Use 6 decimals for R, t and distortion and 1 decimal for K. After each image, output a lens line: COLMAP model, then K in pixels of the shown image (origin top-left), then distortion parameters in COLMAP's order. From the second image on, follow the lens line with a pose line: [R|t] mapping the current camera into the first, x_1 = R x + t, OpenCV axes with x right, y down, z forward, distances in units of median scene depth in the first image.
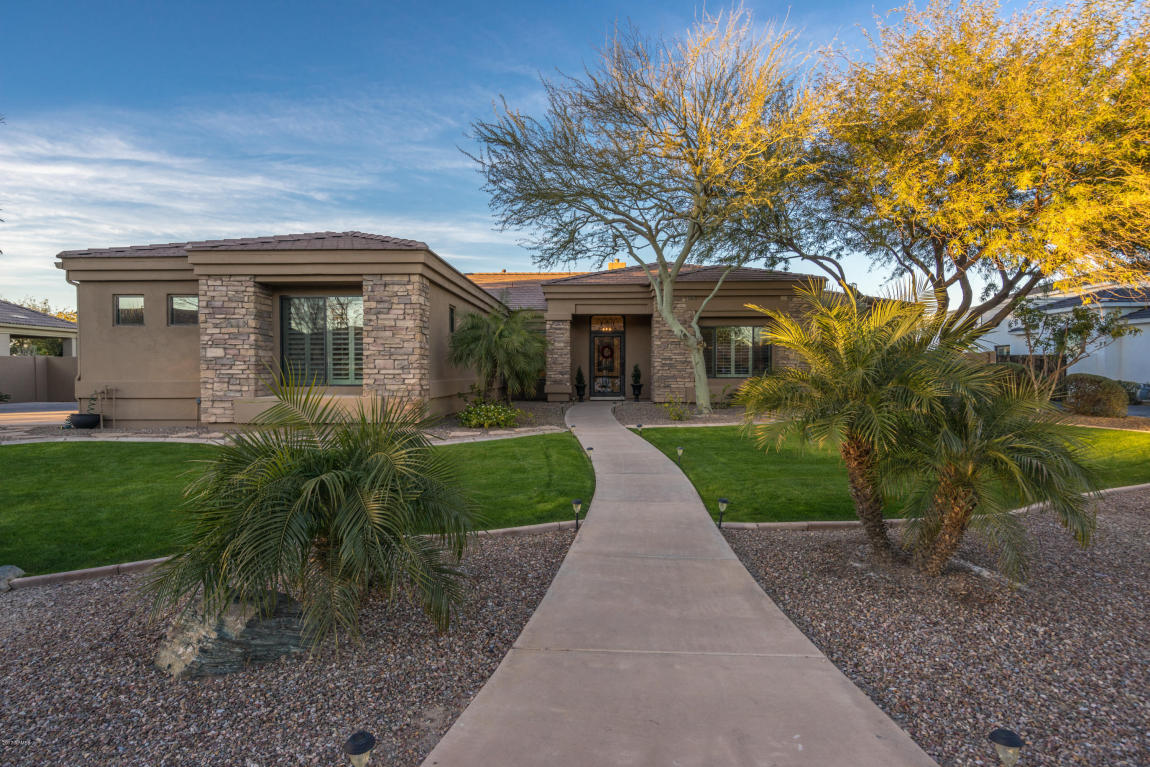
lens RADIAL K [[580.4, 0, 575.0], [0, 580.4, 383.5], [0, 0, 1]] dist [-0.000821, -0.000140]
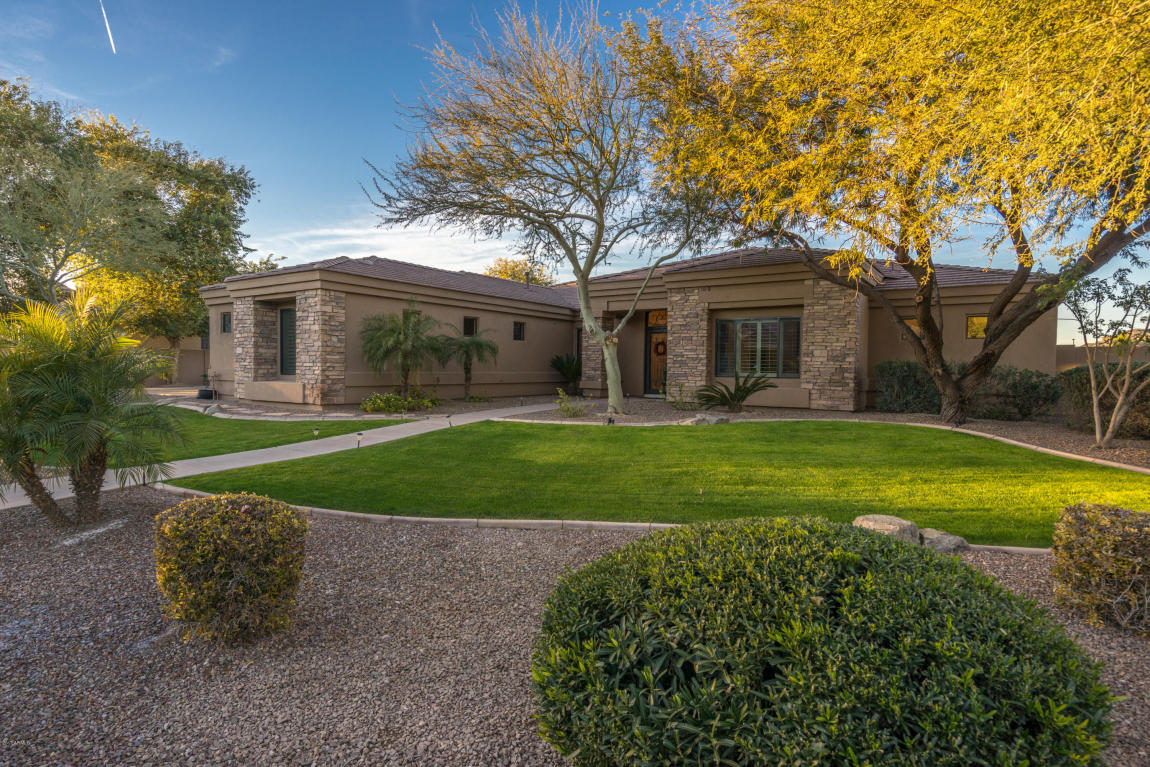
lens RADIAL K [[580.4, 0, 575.0], [0, 580.4, 383.5], [0, 0, 1]] dist [-0.000821, -0.000140]
pose [[0.849689, 0.026862, -0.526599, 0.839245], [-0.024033, 0.999637, 0.012212, -0.007897], [0.526735, 0.002279, 0.850026, 0.196411]]
